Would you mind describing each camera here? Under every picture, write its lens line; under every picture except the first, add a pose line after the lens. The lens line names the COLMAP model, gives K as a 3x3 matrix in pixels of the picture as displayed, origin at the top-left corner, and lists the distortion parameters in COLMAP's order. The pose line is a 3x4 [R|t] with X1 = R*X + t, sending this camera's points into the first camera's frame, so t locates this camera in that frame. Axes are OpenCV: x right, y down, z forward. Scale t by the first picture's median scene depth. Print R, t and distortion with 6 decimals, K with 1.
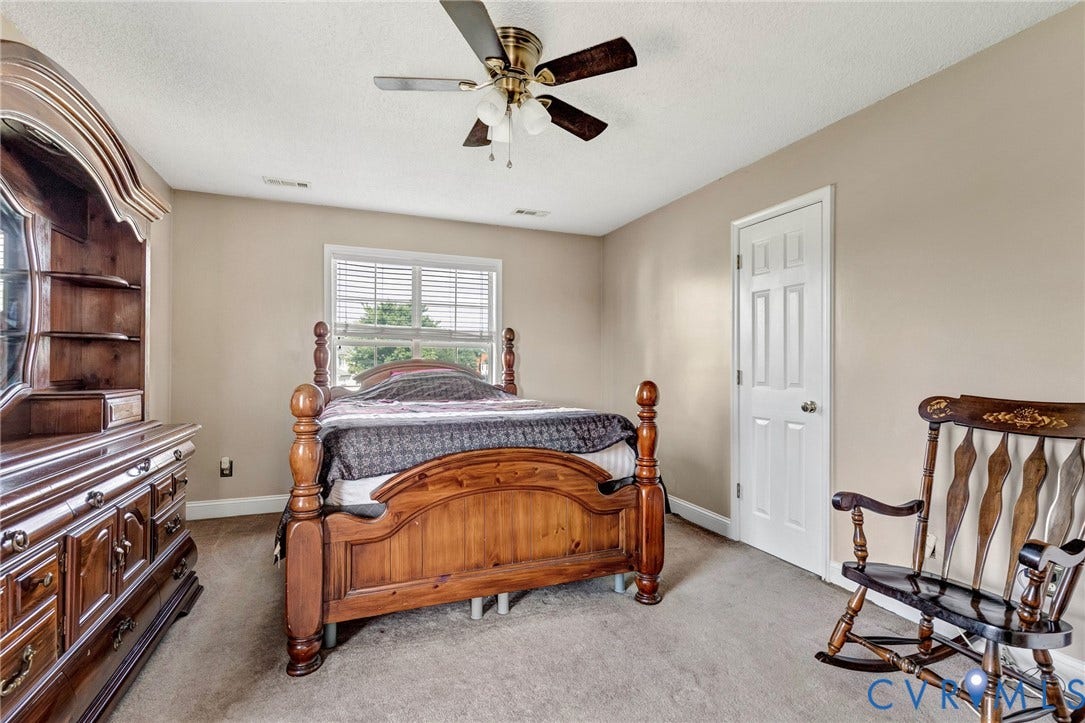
lens RADIAL K [[501.3, 0, 541.2], [0, 501.3, 364.2], [0, 0, 1]] dist [0.011001, -0.000310]
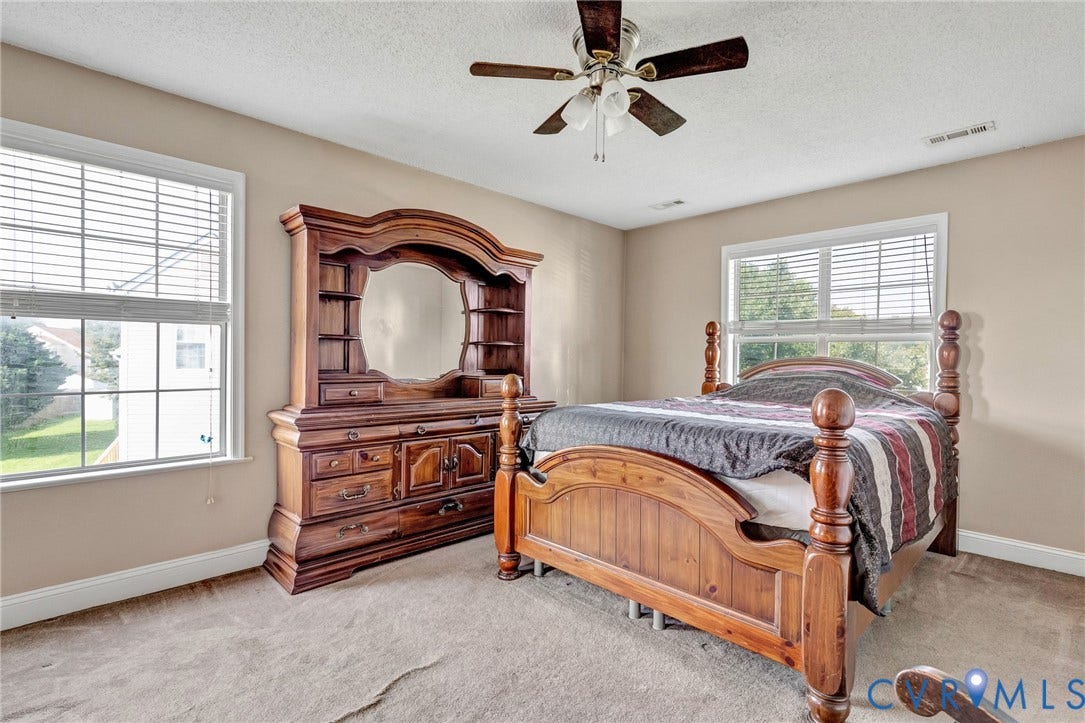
lens RADIAL K [[501.3, 0, 541.2], [0, 501.3, 364.2], [0, 0, 1]] dist [0.011001, -0.000310]
pose [[0.389429, 0.012268, -0.920975, 0.422061], [-0.007898, 0.999919, 0.009980, -0.001860], [0.921022, 0.003387, 0.389495, 0.264033]]
